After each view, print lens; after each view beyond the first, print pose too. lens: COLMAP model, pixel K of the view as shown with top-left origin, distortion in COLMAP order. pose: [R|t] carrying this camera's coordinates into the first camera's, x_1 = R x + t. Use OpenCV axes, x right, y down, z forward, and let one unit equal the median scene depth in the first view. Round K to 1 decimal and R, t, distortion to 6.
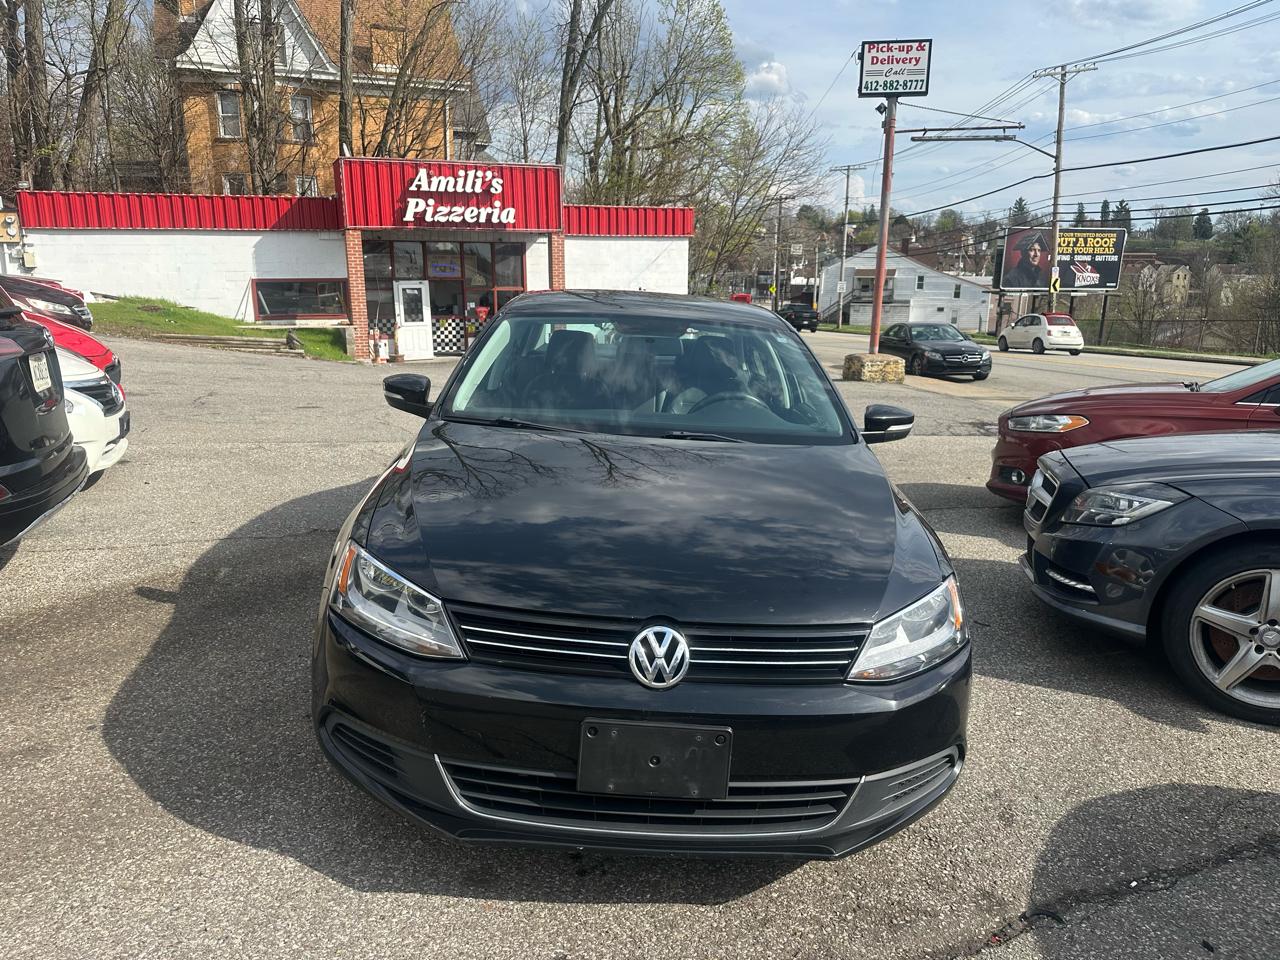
lens RADIAL K [[913.9, 0, 640.0], [0, 913.9, 480.0], [0, 0, 1]] dist [0.125251, -0.162260]
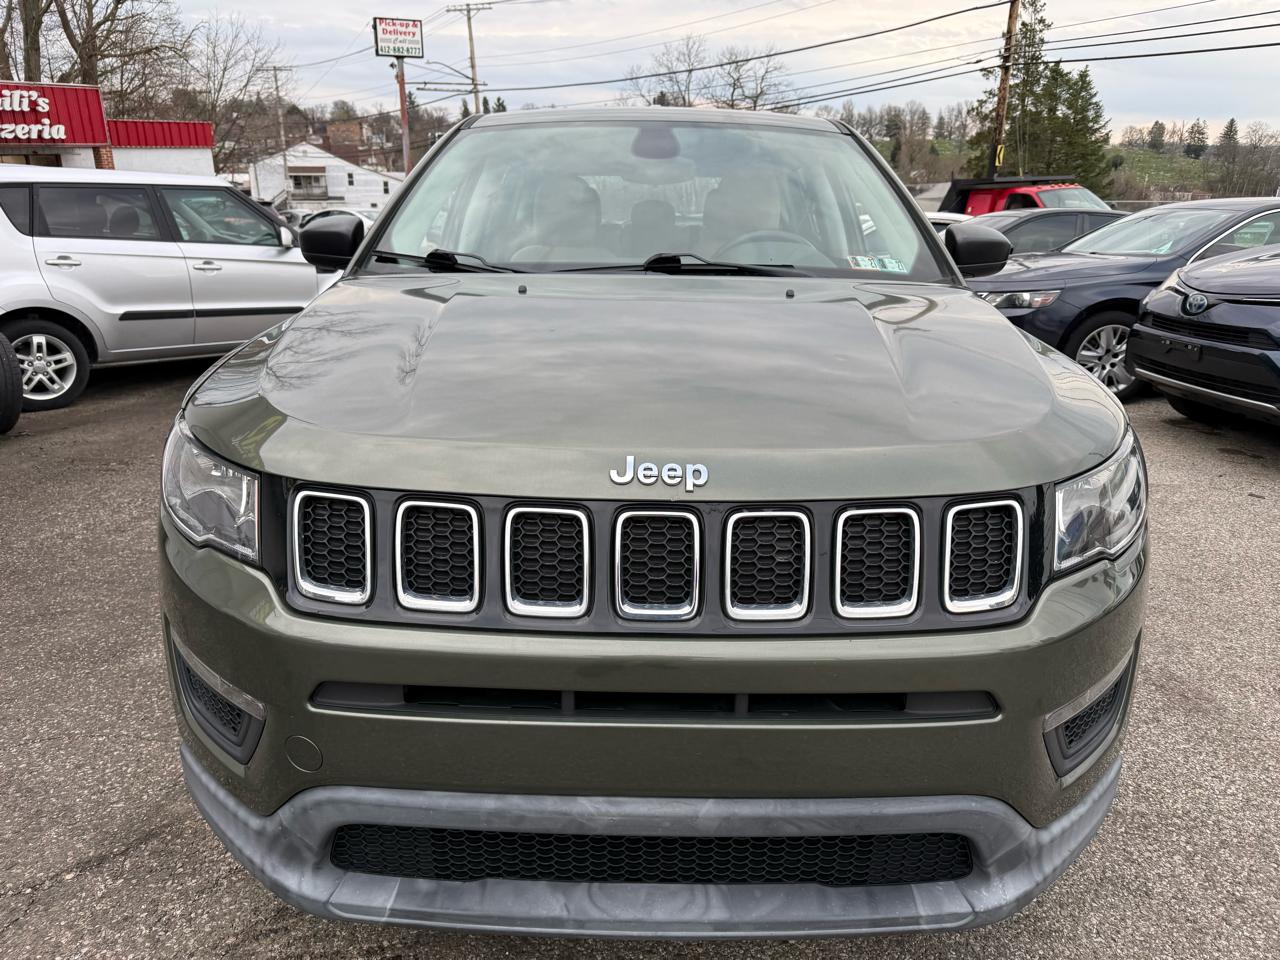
lens RADIAL K [[934.4, 0, 640.0], [0, 934.4, 480.0], [0, 0, 1]] dist [0.002765, 0.007010]
pose [[0.824989, -0.188155, 0.532908, -0.241789], [0.131658, 0.980993, 0.142543, 0.053257], [-0.549599, -0.047435, 0.834081, -0.333514]]
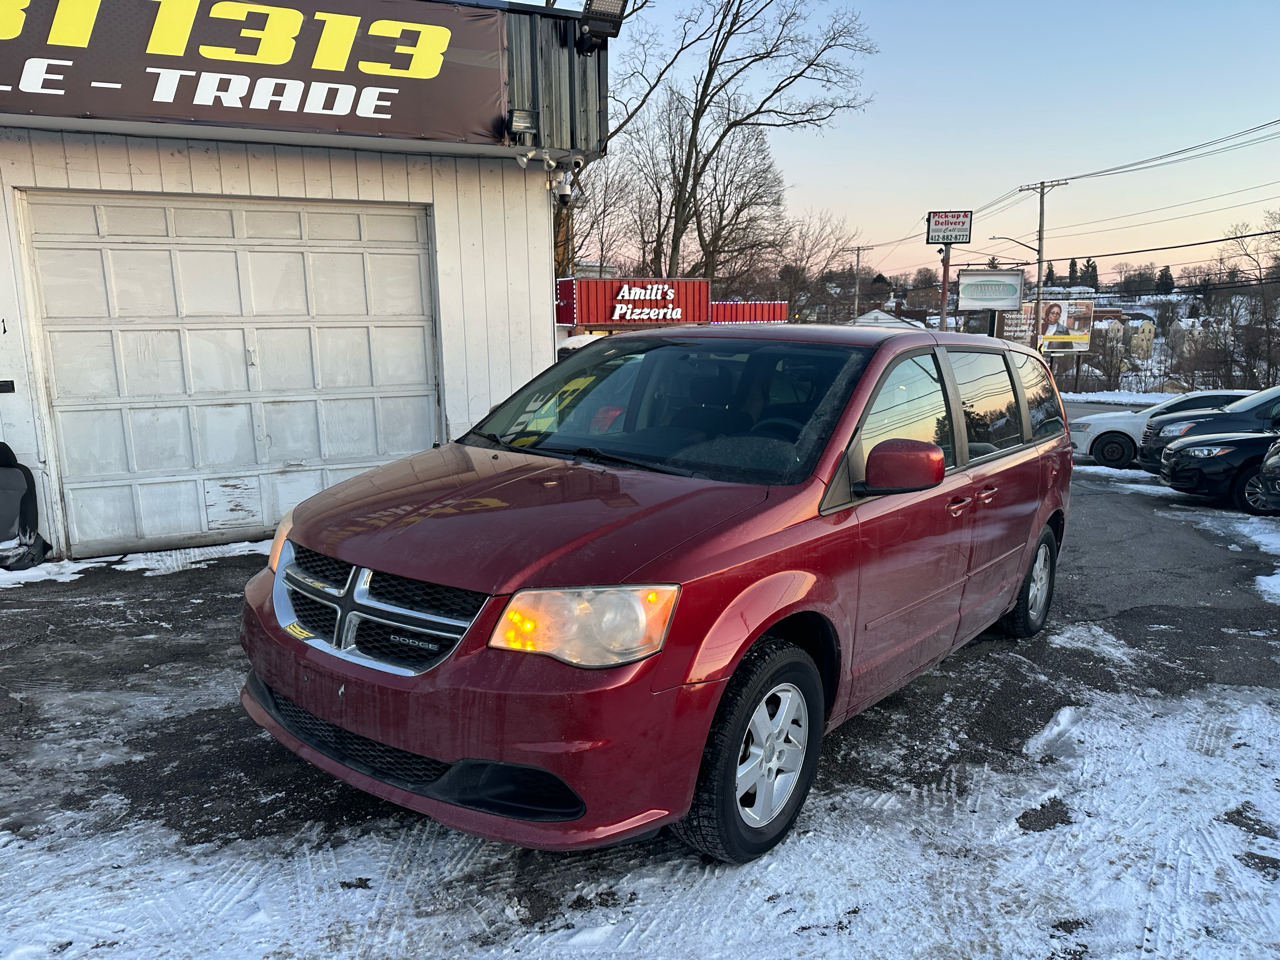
lens RADIAL K [[907.4, 0, 639.8], [0, 907.4, 503.8], [0, 0, 1]] dist [0.108085, -0.183684]
pose [[0.999780, -0.013721, 0.015889, -0.226295], [0.014235, 0.999366, -0.032644, 0.063005], [-0.015431, 0.032863, 0.999341, -0.436623]]
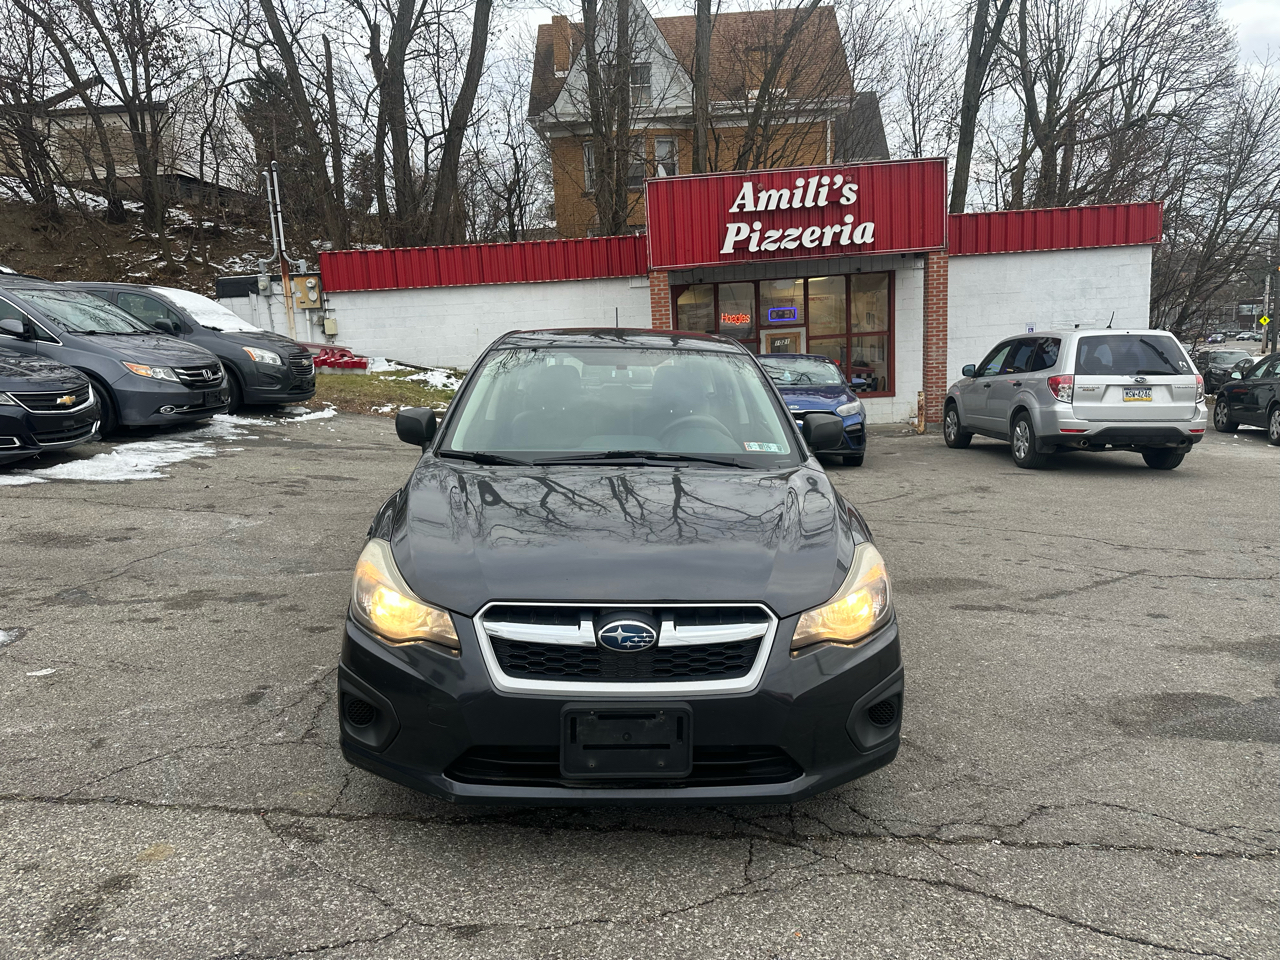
lens RADIAL K [[912.8, 0, 633.2], [0, 912.8, 489.6], [0, 0, 1]] dist [0.090946, -0.117382]
pose [[0.902761, 0.026643, -0.429317, 0.007559], [-0.045834, 0.998356, -0.034422, -0.055069], [0.427694, 0.050753, 0.902498, 0.286599]]
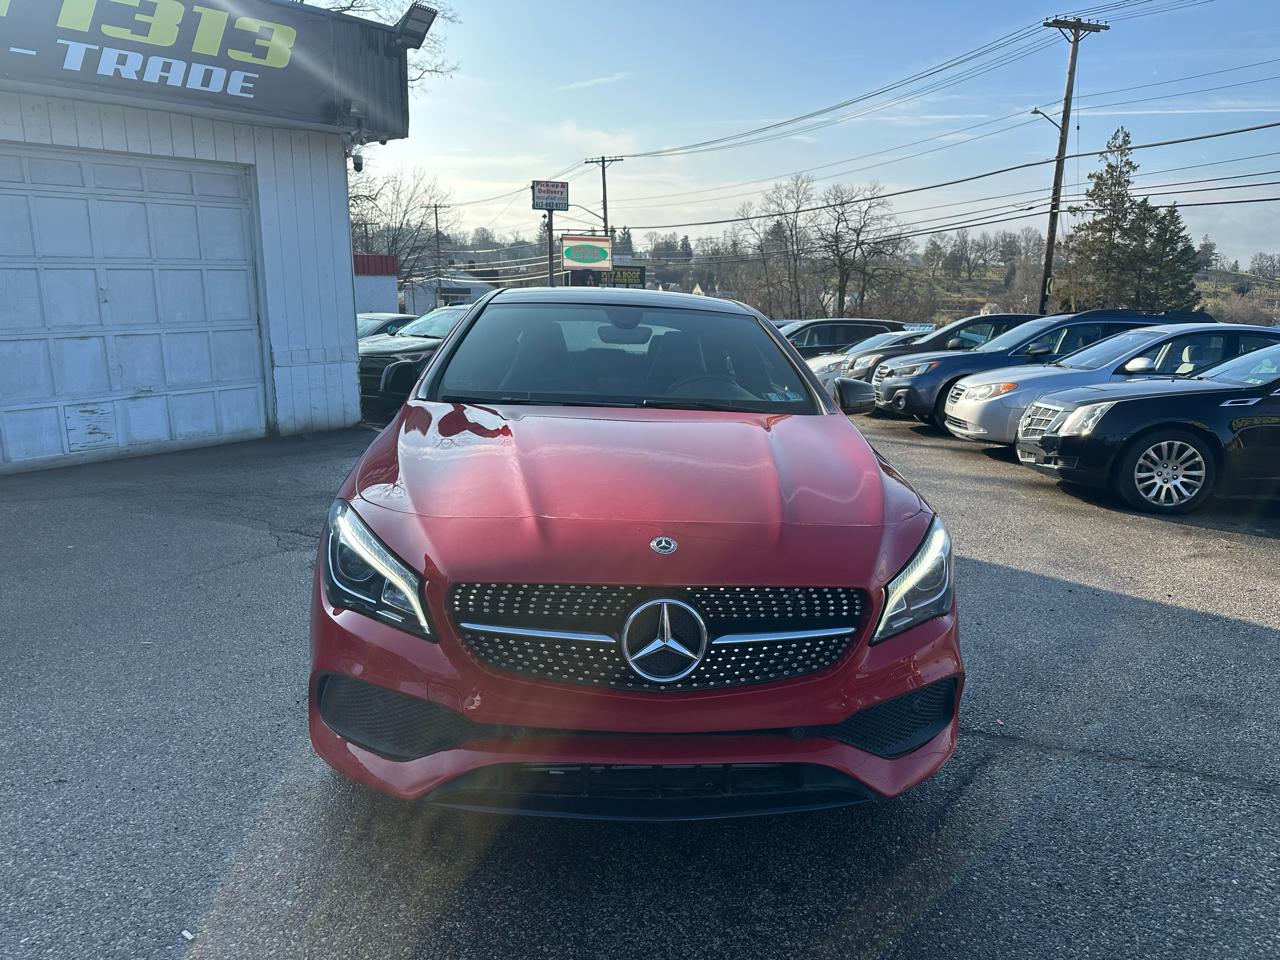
lens RADIAL K [[912.8, 0, 633.2], [0, 912.8, 489.6], [0, 0, 1]] dist [0.090946, -0.117382]
pose [[0.891069, -0.097533, 0.443264, -0.342238], [0.098027, 0.994944, 0.021862, 0.088122], [-0.443155, 0.023971, 0.896125, -0.531967]]
